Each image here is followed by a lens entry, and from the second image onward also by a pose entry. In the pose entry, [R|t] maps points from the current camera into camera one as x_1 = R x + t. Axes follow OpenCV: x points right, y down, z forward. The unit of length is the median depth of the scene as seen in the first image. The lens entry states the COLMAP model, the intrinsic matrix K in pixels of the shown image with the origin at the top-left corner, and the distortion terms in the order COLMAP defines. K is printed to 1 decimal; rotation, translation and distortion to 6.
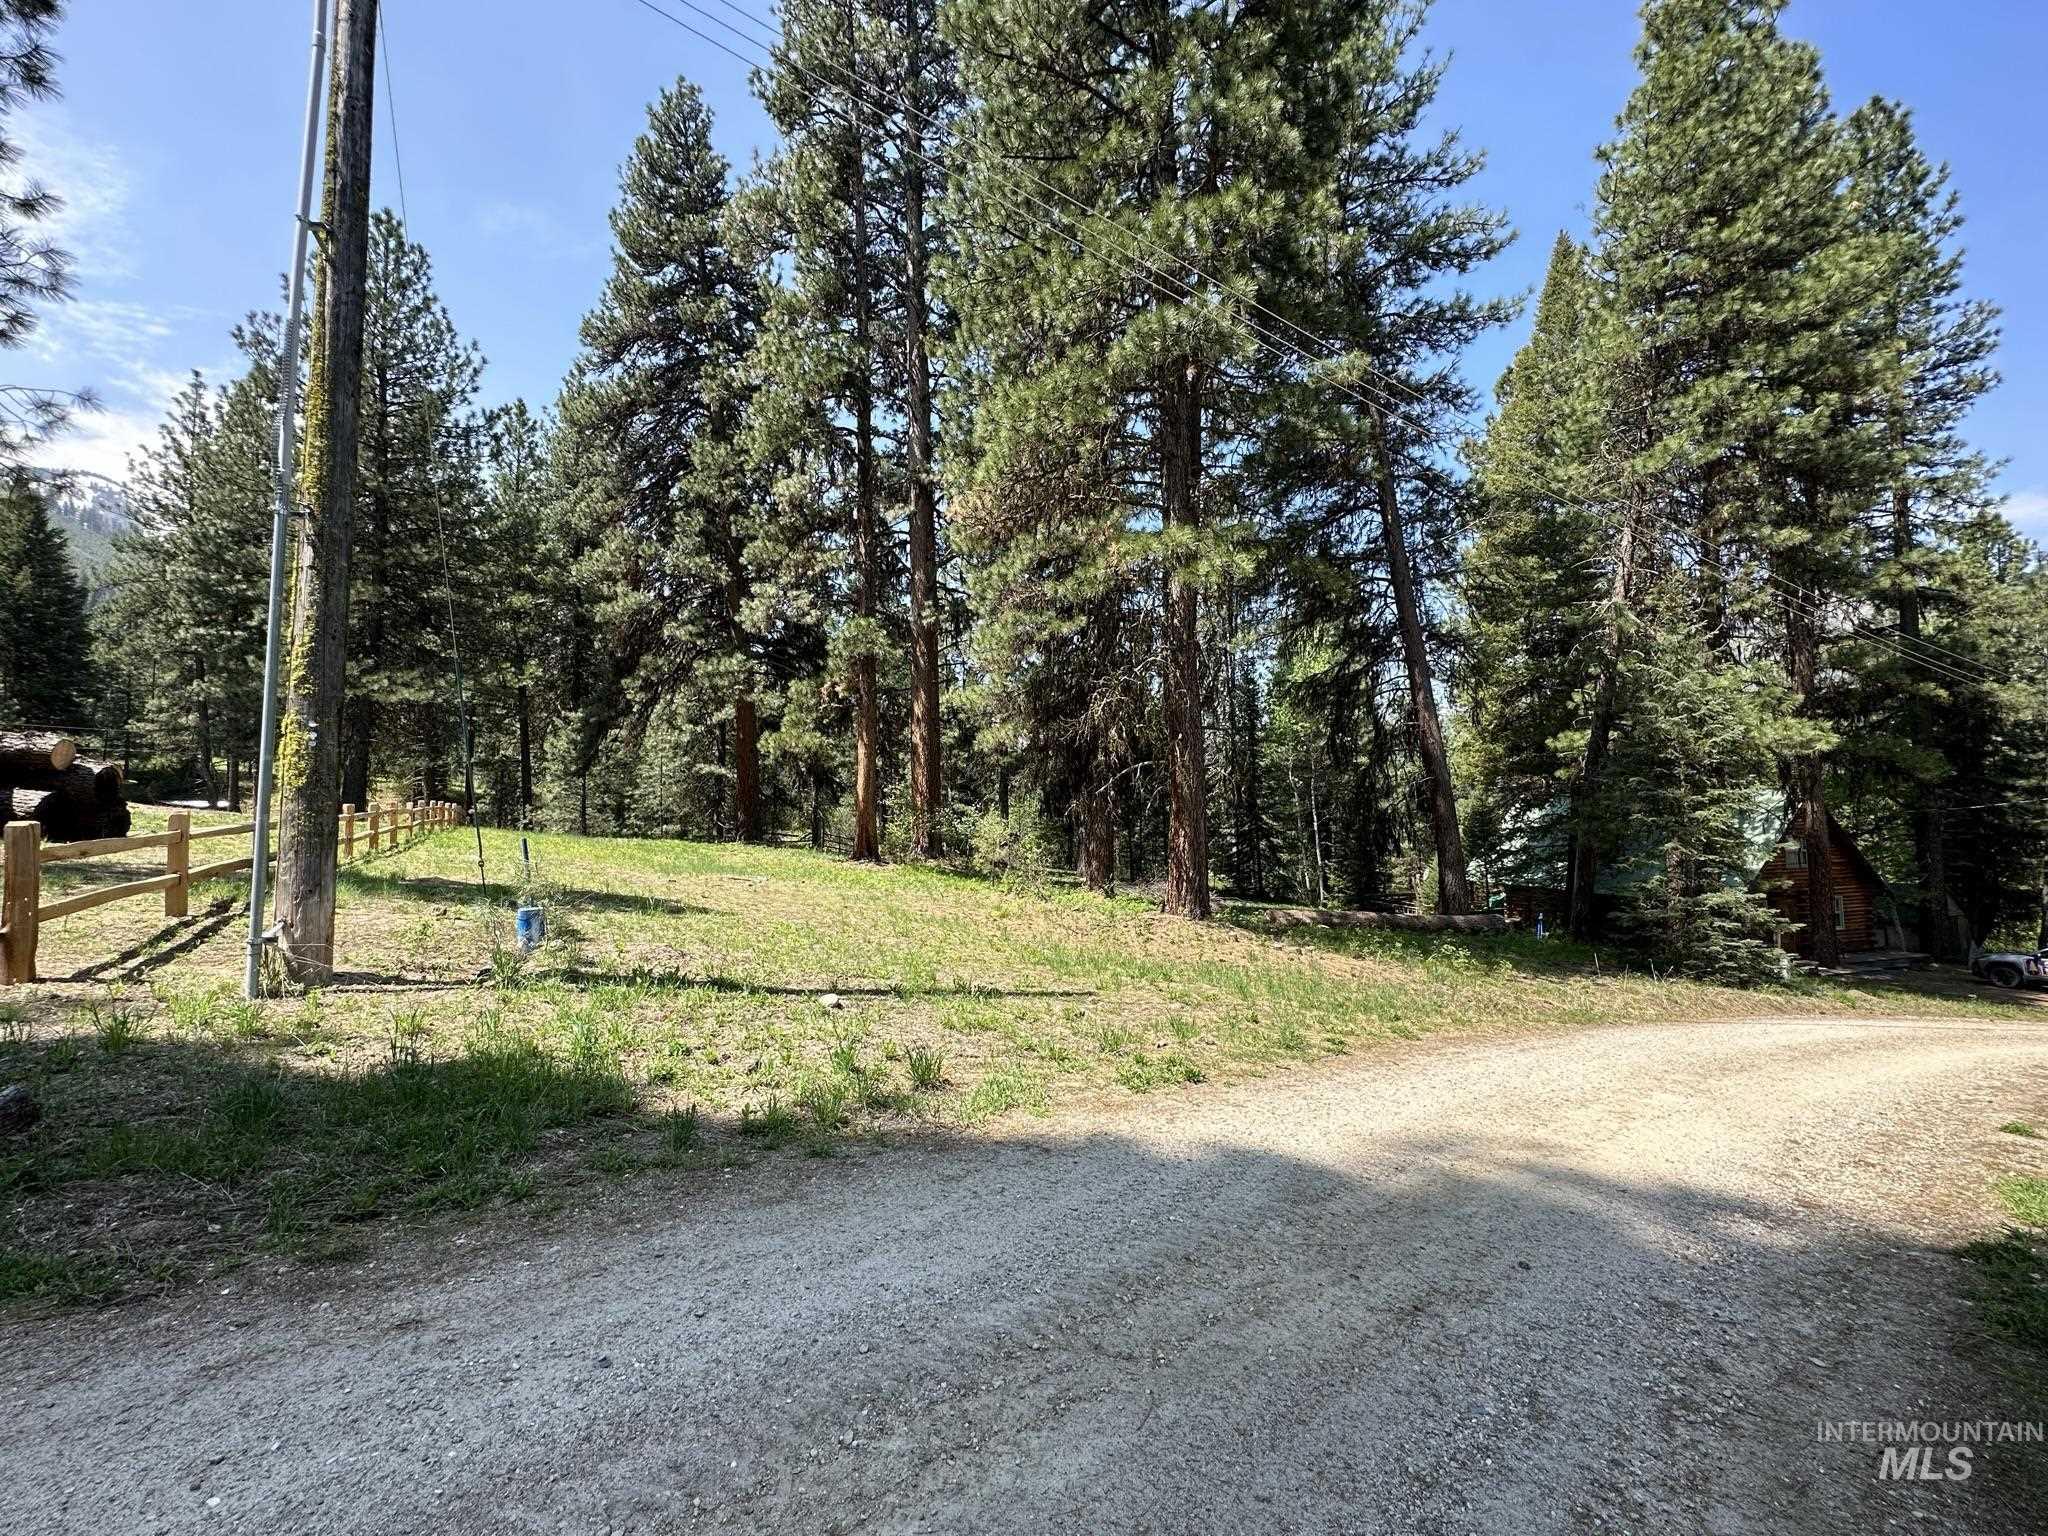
lens RADIAL K [[818.2, 0, 1021.9], [0, 818.2, 767.7], [0, 0, 1]] dist [-0.000356, 0.000107]
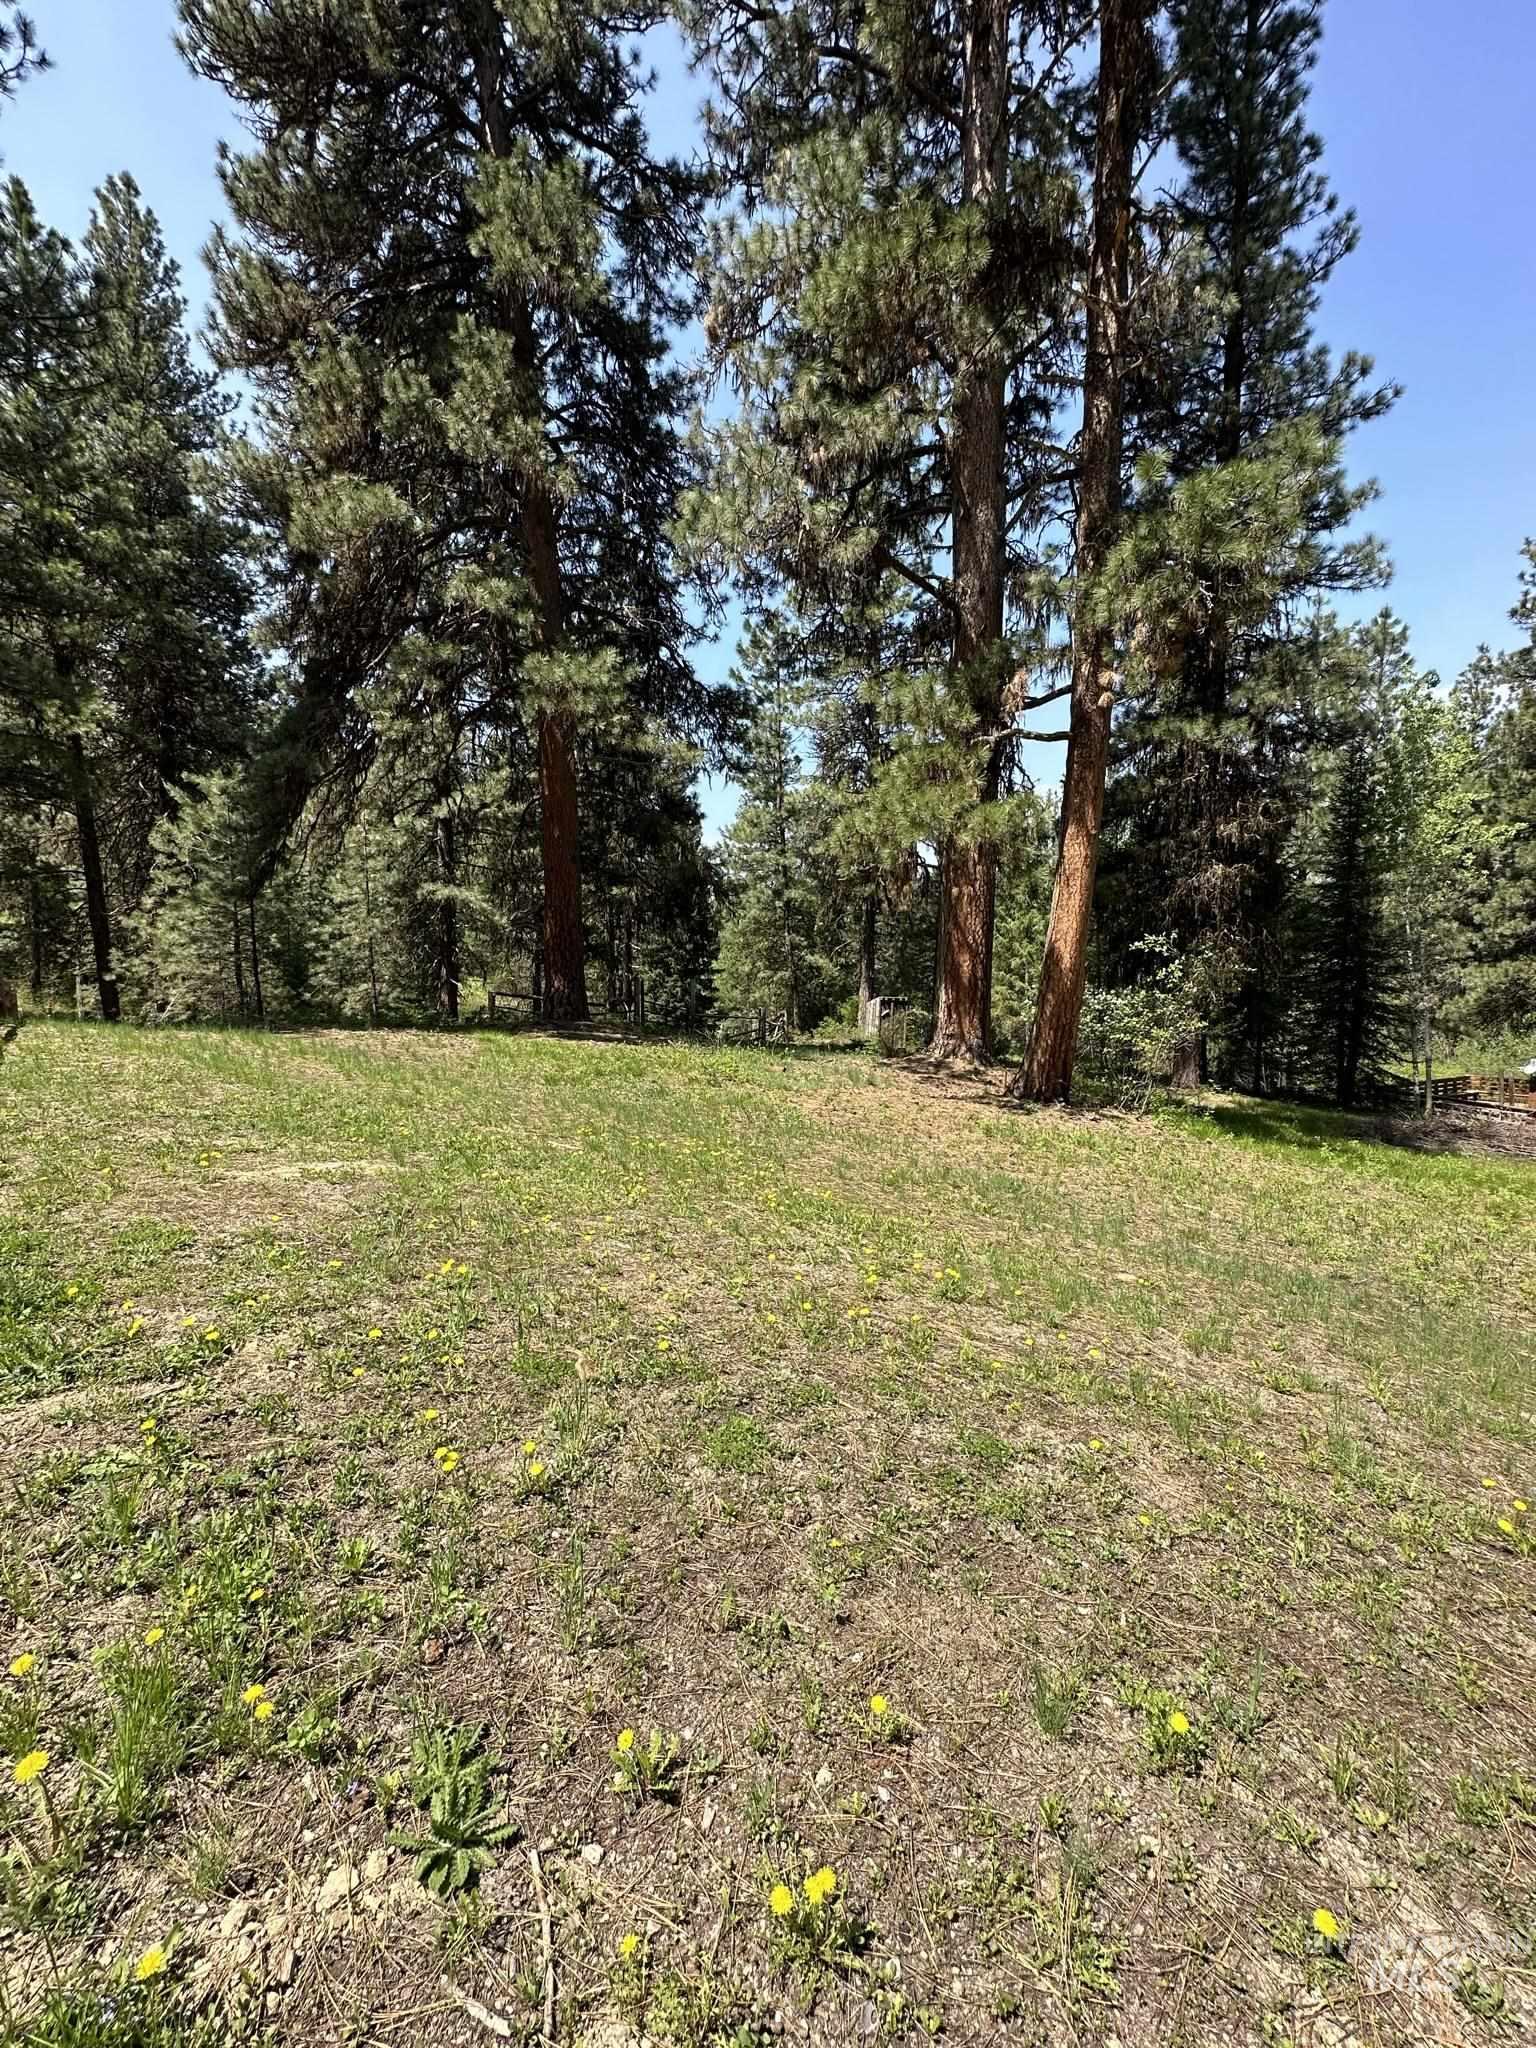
lens RADIAL K [[817.9, 0, 764.3], [0, 817.9, 1025.5], [0, 0, 1]] dist [-0.001349, 0.000532]
pose [[0.986973, -0.002313, 0.160867, -0.360664], [-0.021410, 0.989116, 0.145574, 0.008466], [-0.159452, -0.147122, 0.976181, 0.529187]]
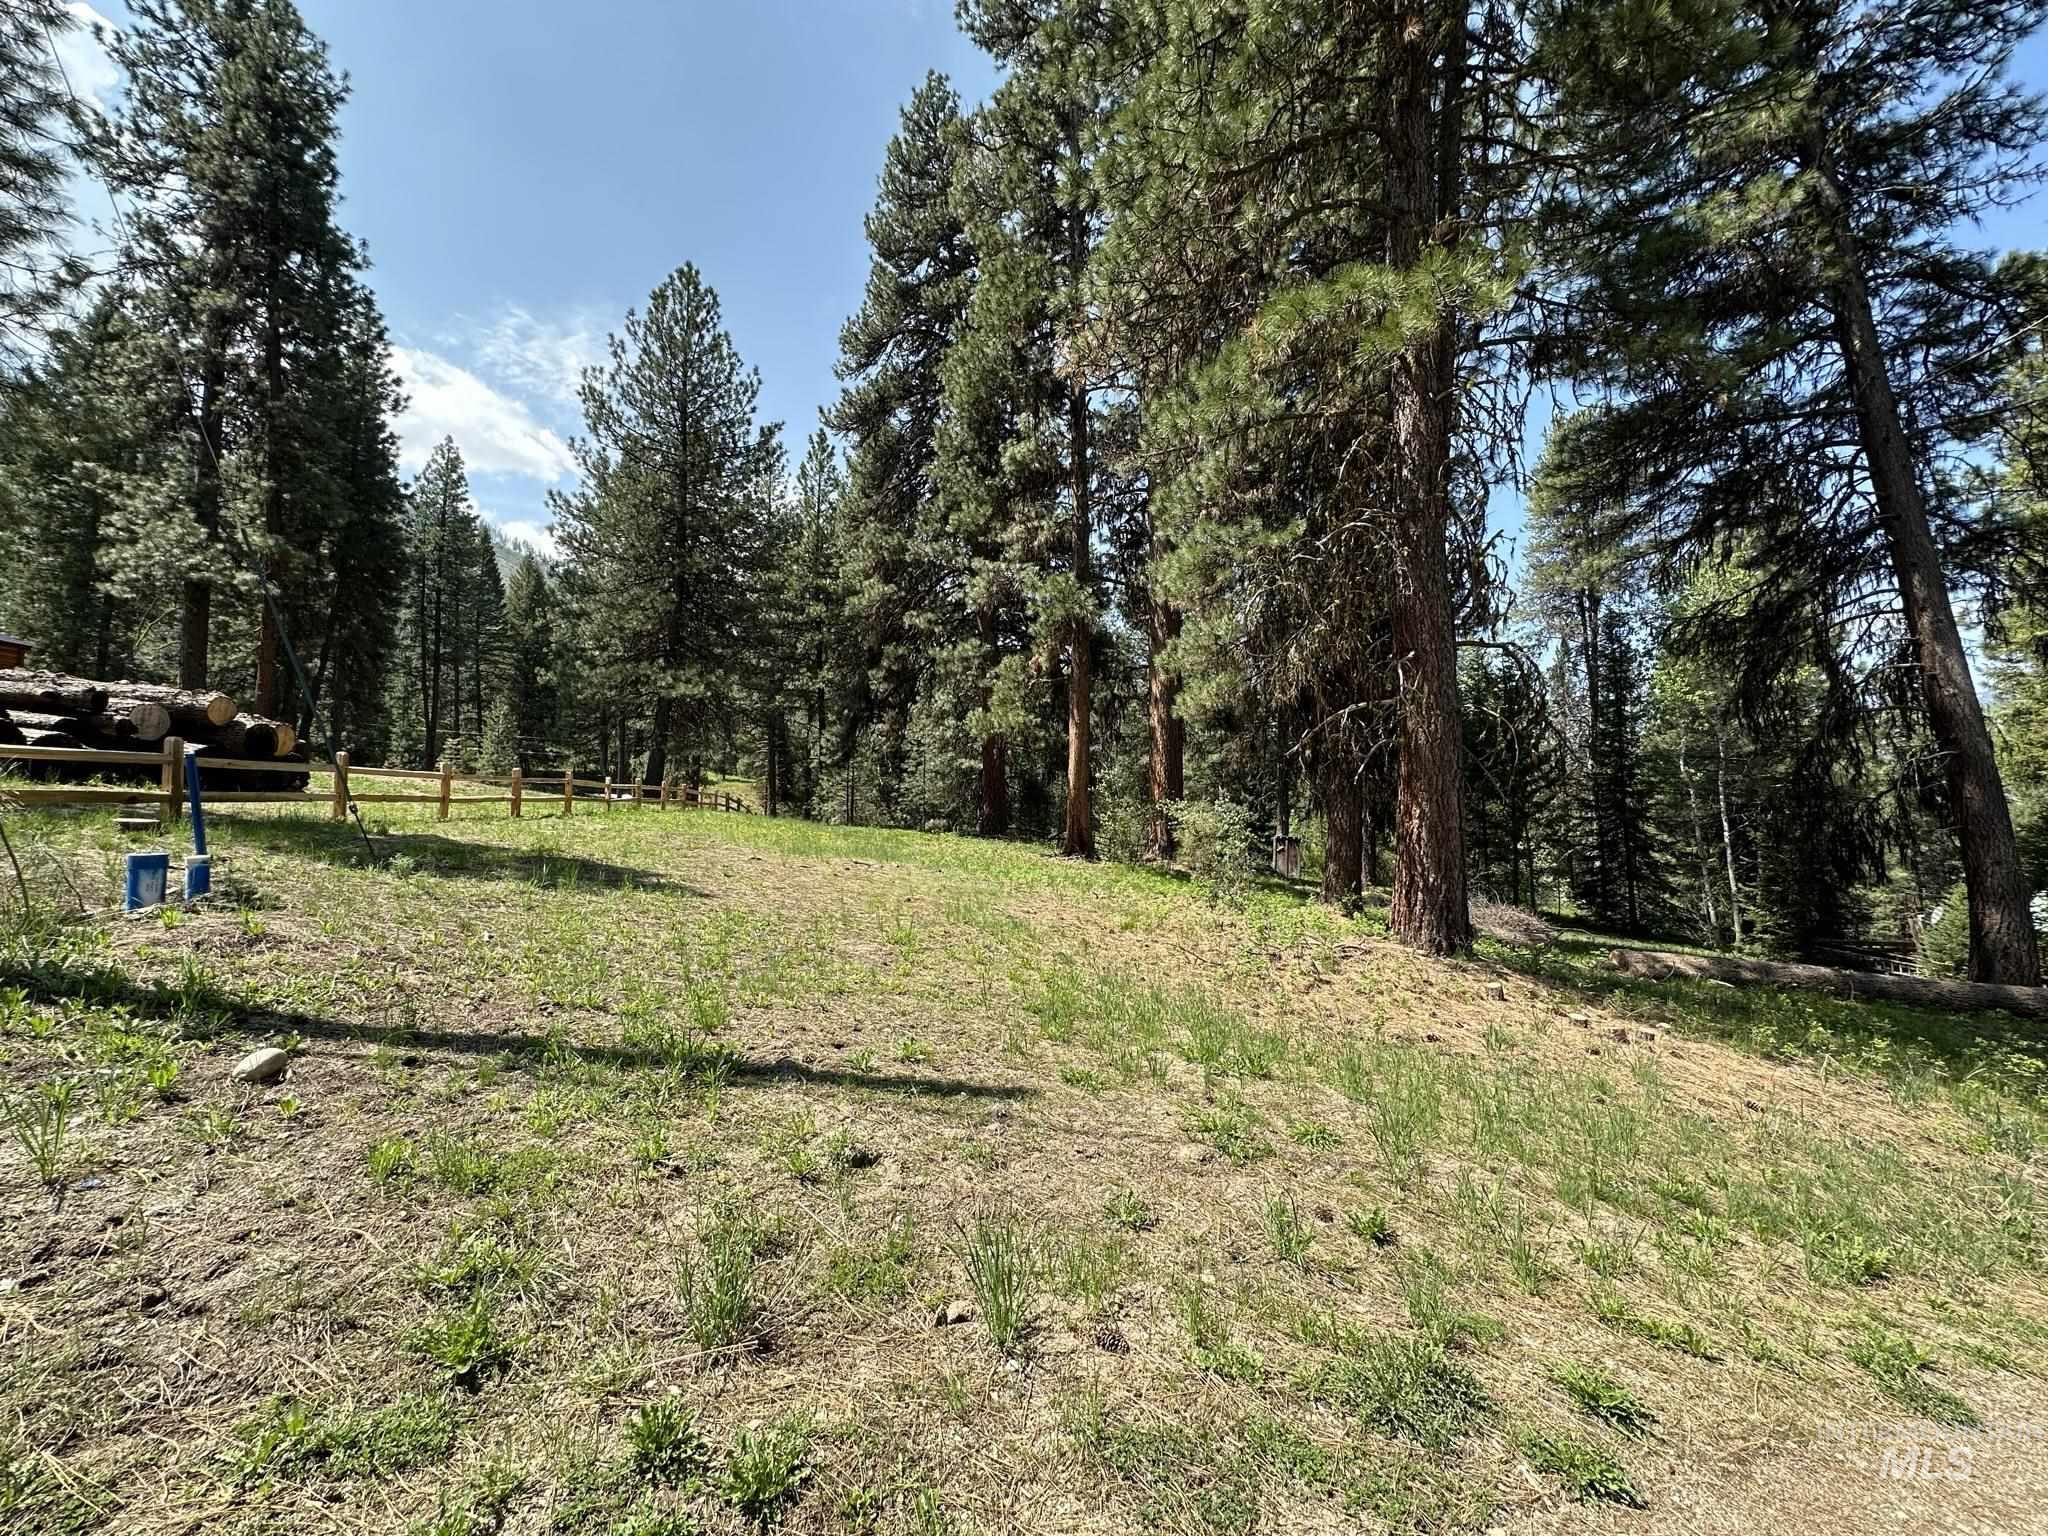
lens RADIAL K [[808.2, 0, 1029.8], [0, 808.2, 770.3], [0, 0, 1]] dist [-0.000714, 0.000149]
pose [[0.928651, -0.002149, -0.370948, 0.077399], [-0.001455, 0.999954, -0.009436, 0.027796], [0.370952, 0.009303, 0.928606, 0.167203]]
